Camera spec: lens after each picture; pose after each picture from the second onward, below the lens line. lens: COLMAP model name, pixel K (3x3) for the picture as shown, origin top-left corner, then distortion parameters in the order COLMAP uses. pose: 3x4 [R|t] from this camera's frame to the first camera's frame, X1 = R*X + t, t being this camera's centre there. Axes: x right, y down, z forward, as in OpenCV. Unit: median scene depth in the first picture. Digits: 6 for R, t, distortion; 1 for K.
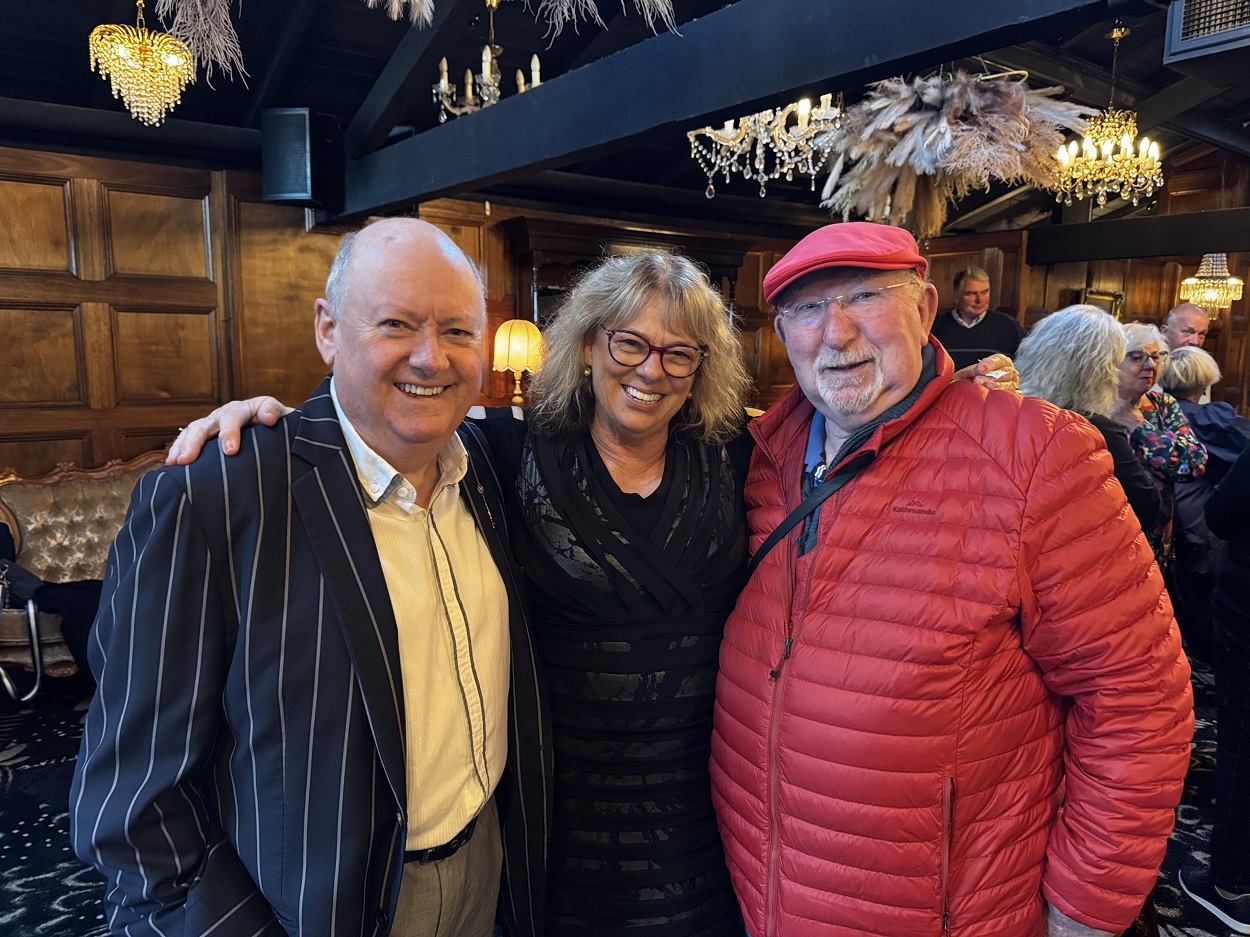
lens RADIAL K [[914.7, 0, 625.0], [0, 914.7, 468.5], [0, 0, 1]] dist [-0.003909, -0.004251]
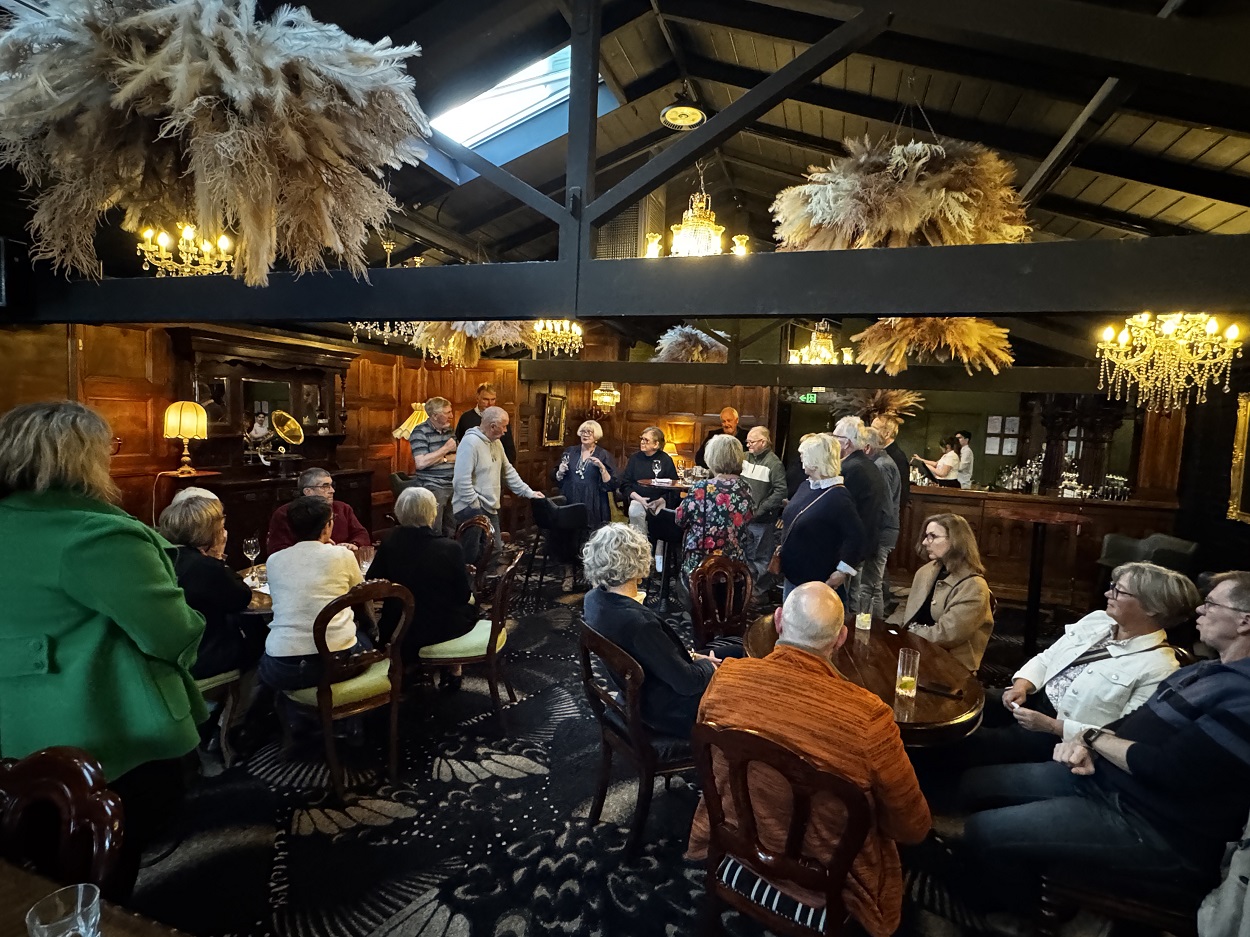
lens RADIAL K [[623.2, 0, 625.0], [0, 623.2, 468.5], [0, 0, 1]] dist [0.000100, -0.000054]
pose [[0.829724, -0.021446, 0.557761, -0.104783], [0.044846, 0.998592, -0.028317, -0.004555], [-0.556369, 0.048509, 0.829518, -0.176547]]
